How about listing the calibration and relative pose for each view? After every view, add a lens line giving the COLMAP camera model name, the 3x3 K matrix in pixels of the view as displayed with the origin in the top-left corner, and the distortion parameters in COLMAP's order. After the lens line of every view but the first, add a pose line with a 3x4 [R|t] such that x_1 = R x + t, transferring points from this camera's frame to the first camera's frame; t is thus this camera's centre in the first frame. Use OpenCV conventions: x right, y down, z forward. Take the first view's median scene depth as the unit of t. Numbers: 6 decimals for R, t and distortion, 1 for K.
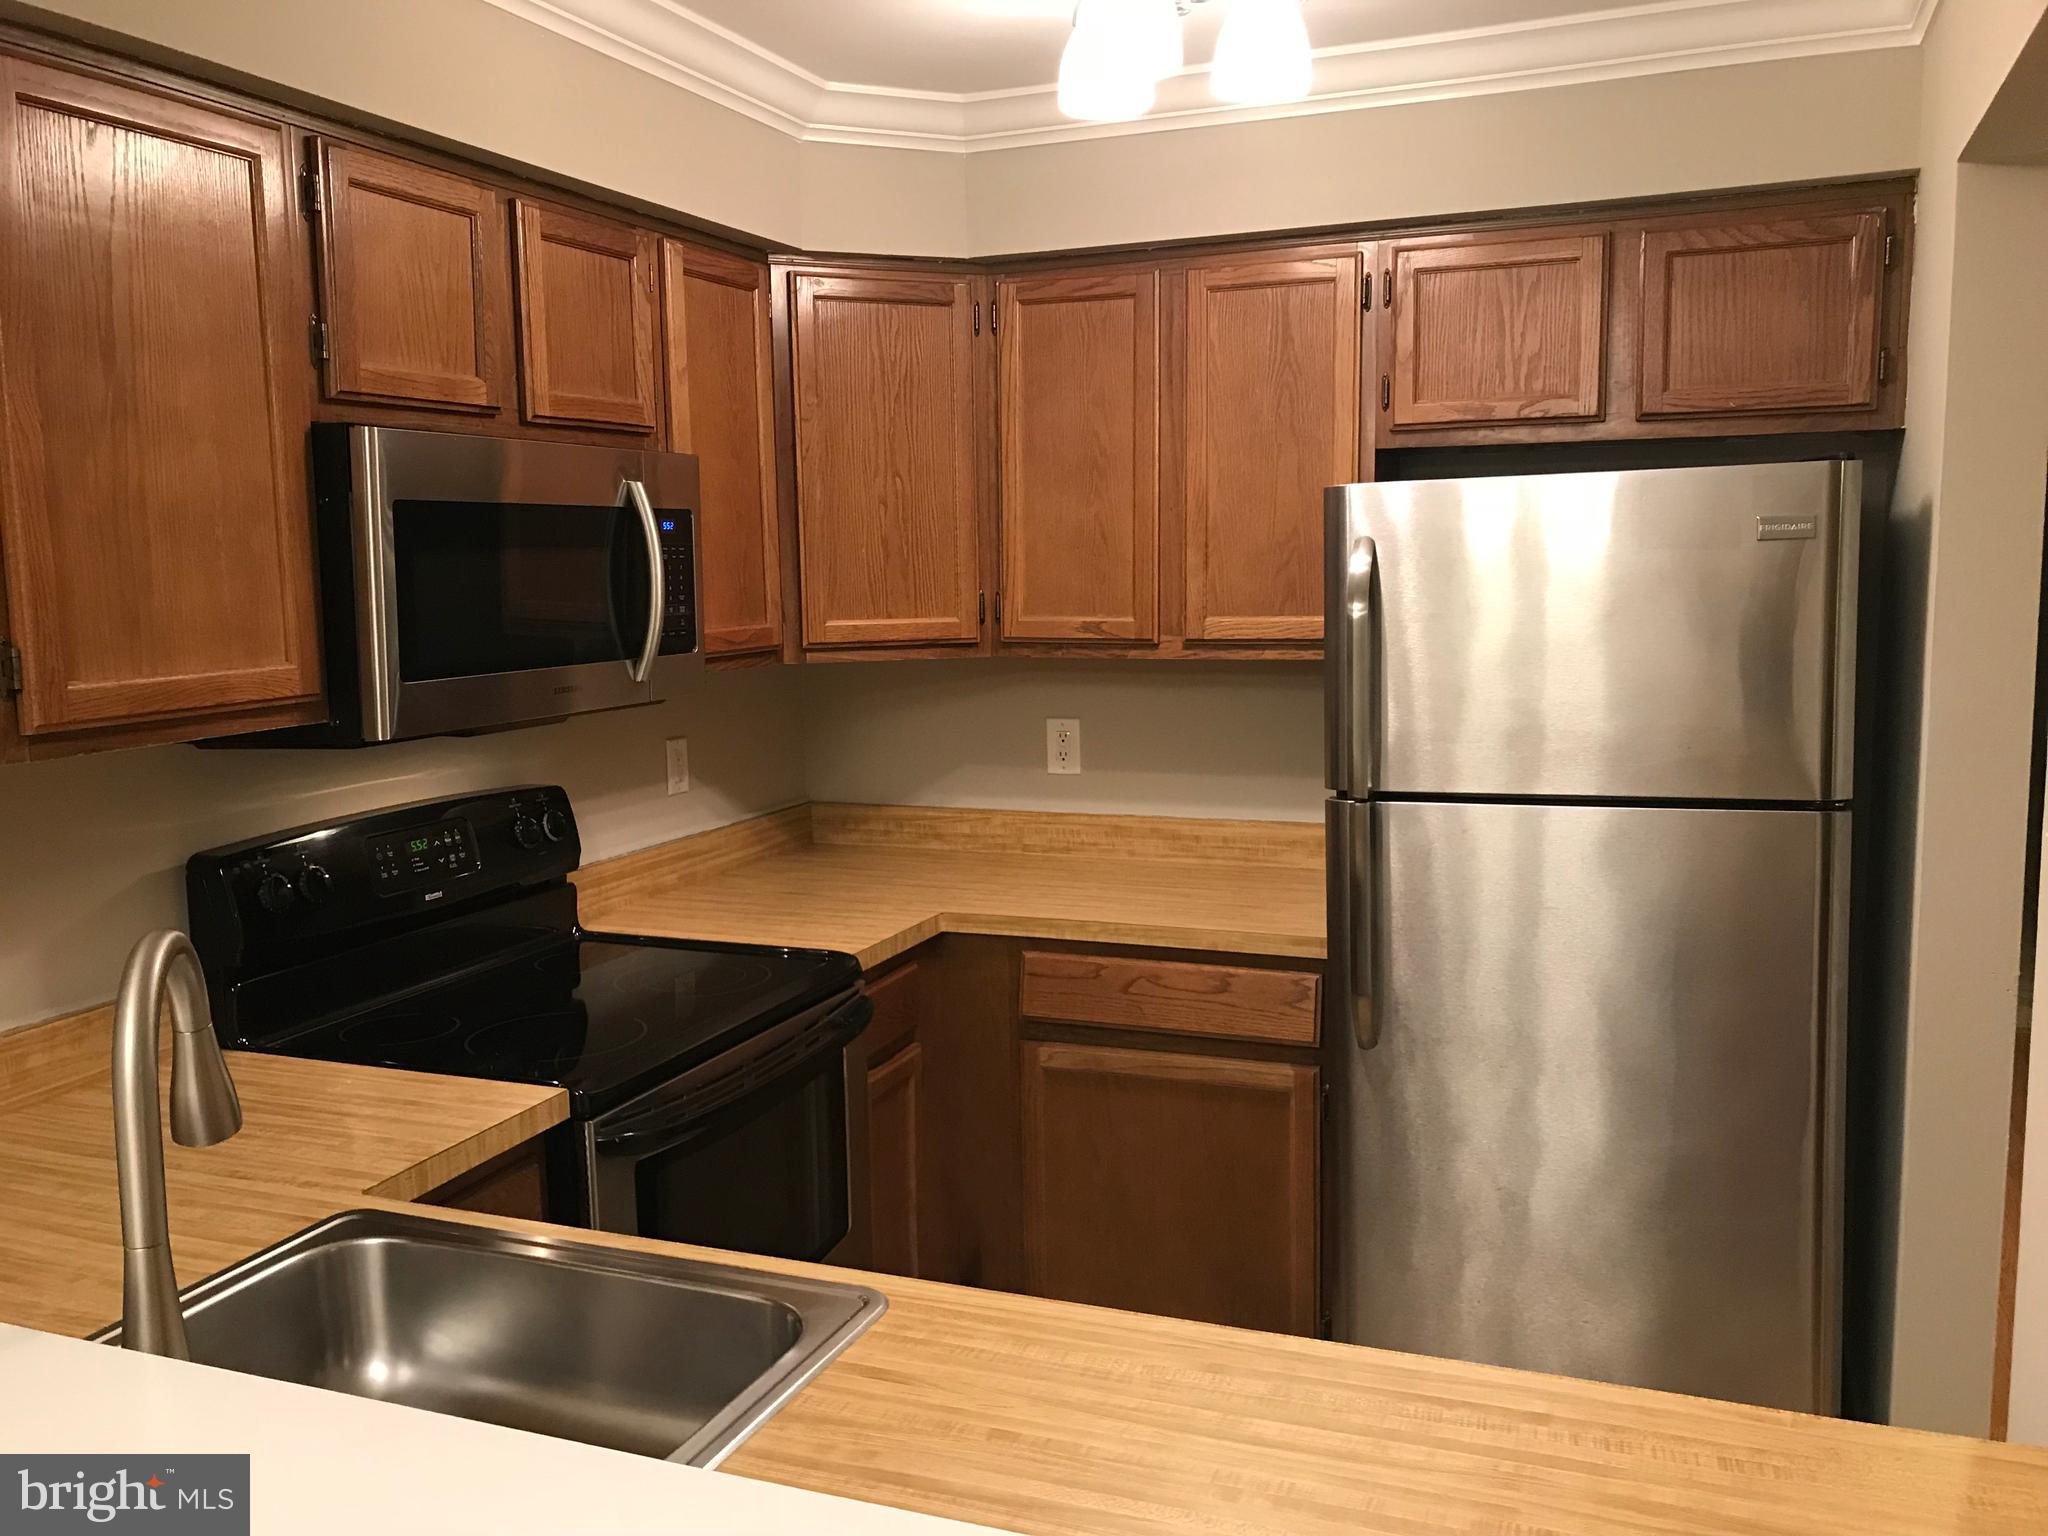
lens RADIAL K [[1683.9, 0, 1021.0], [0, 1683.9, 786.3], [0, 0, 1]] dist [0.042788, -0.040972]
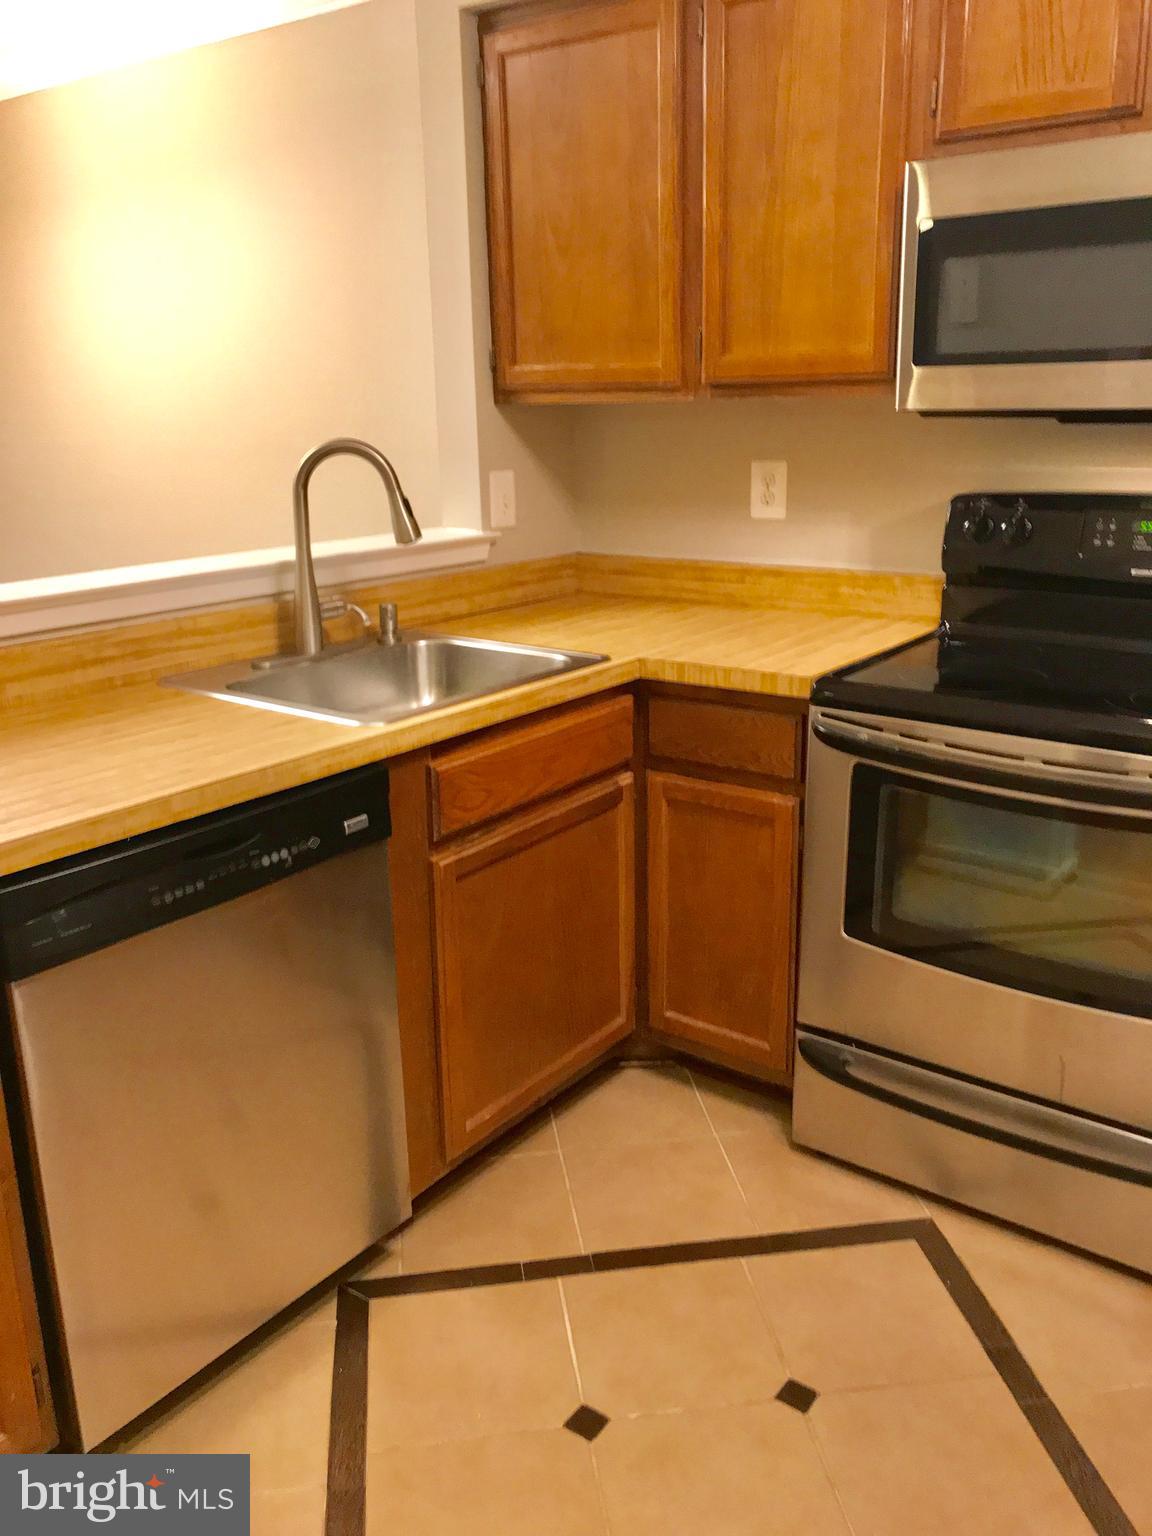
lens RADIAL K [[1262.9, 0, 576.4], [0, 1262.9, 767.1], [0, 0, 1]] dist [0.042788, -0.040972]
pose [[-0.264814, 0.299020, -0.916766, 0.556130], [-0.109058, 0.935320, 0.336574, -0.057593], [0.958113, 0.189111, -0.215075, 0.791938]]
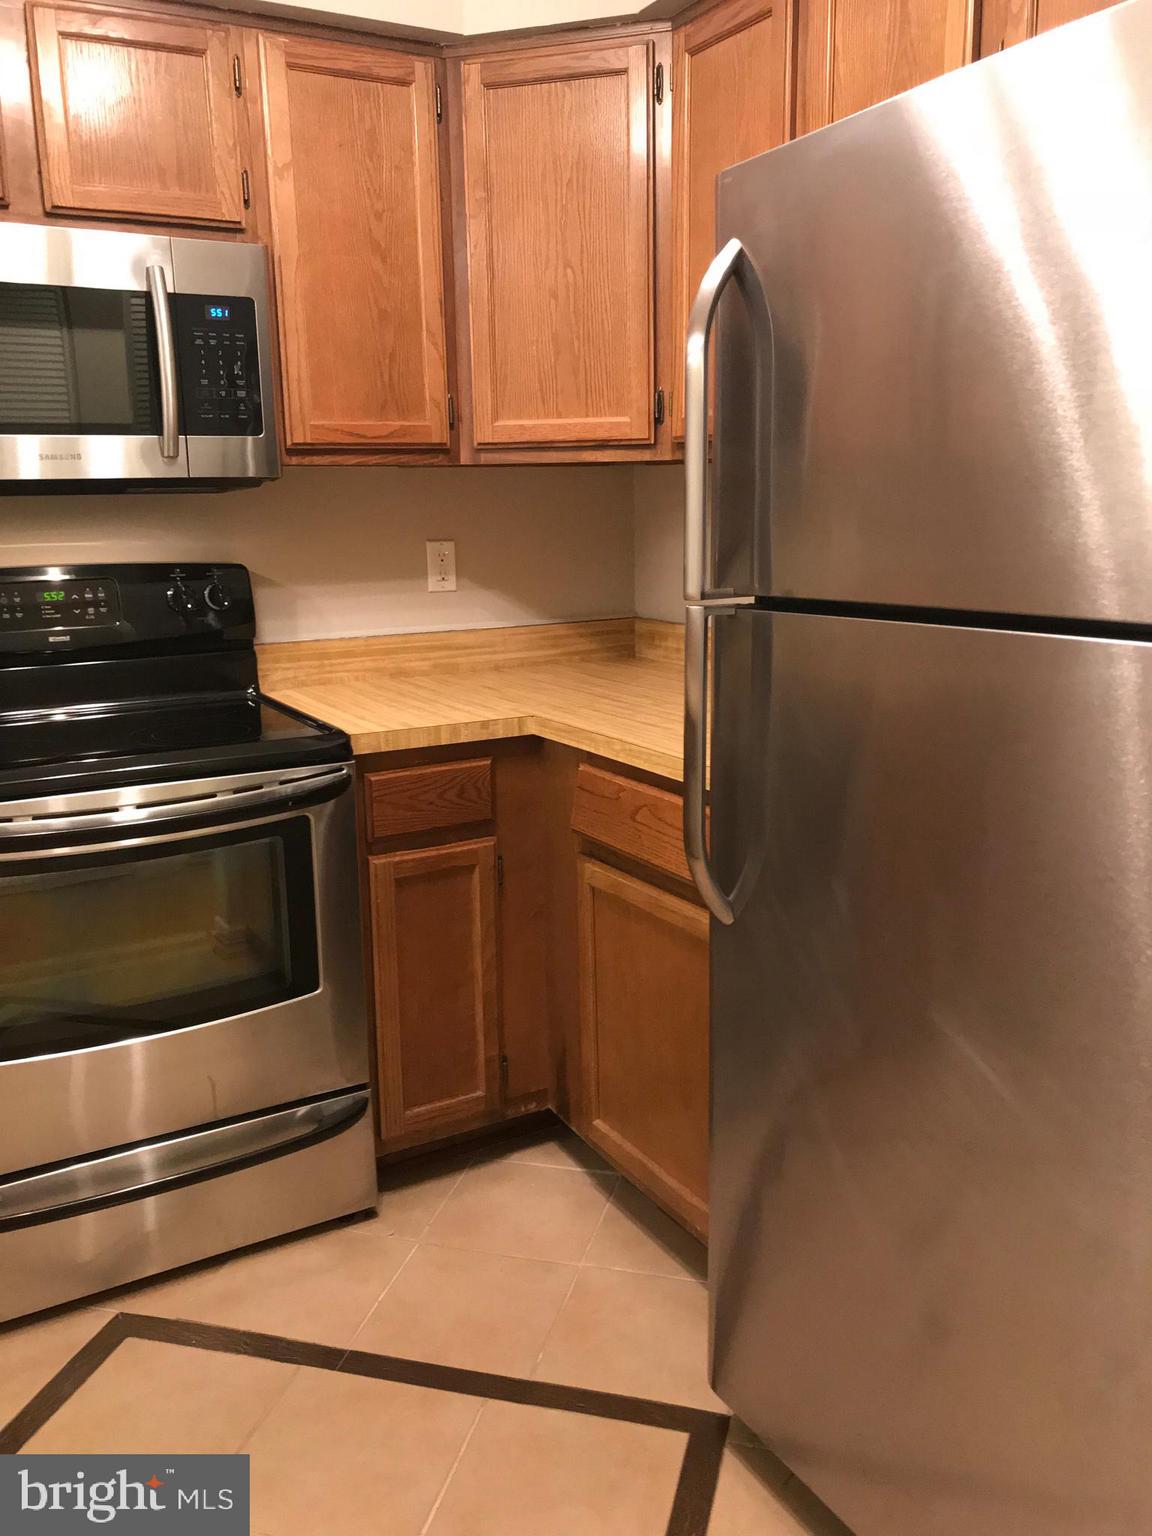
lens RADIAL K [[1262.9, 0, 574.4], [0, 1262.9, 768.0], [0, 0, 1]] dist [0.042788, -0.040972]
pose [[0.780390, 0.134233, -0.610715, 0.482410], [-0.079885, 0.990086, 0.115538, 0.020295], [0.620169, -0.041377, 0.783376, 0.479497]]
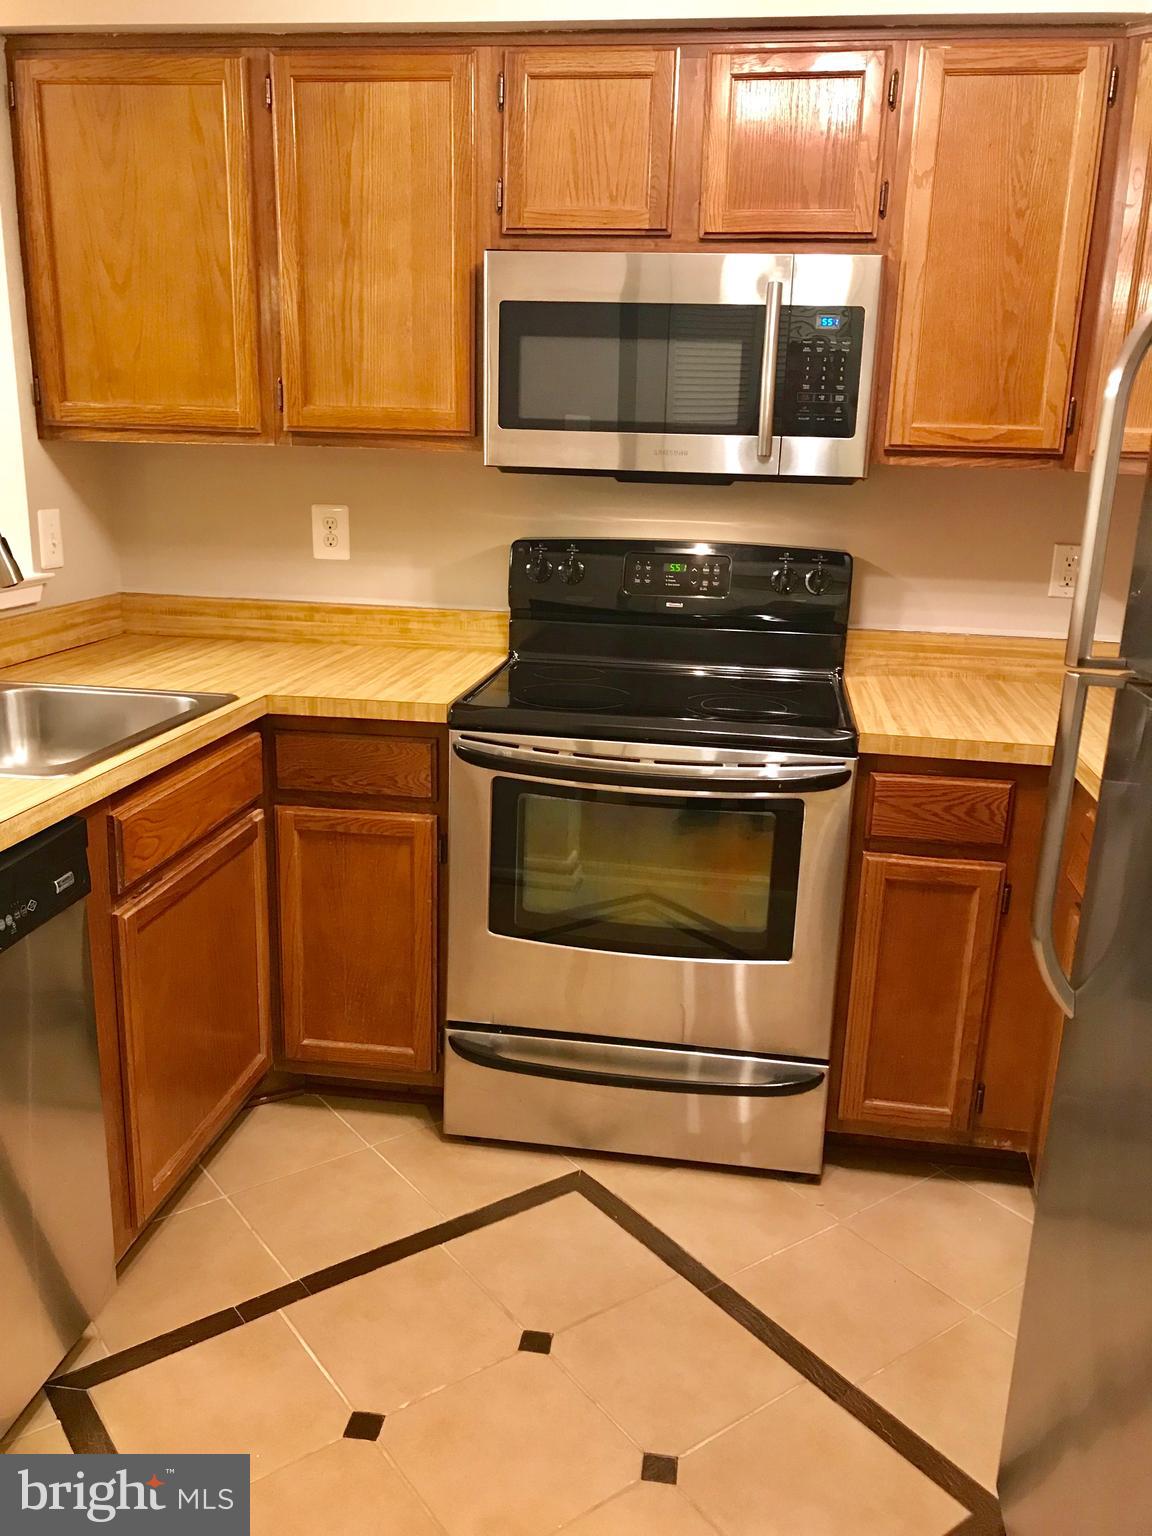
lens RADIAL K [[1262.9, 0, 579.5], [0, 1262.9, 768.6], [0, 0, 1]] dist [0.042788, -0.040972]
pose [[0.225612, 0.275463, -0.934462, 0.619426], [-0.166686, 0.955963, 0.241557, -0.043312], [0.959852, 0.101263, 0.261593, 0.622257]]
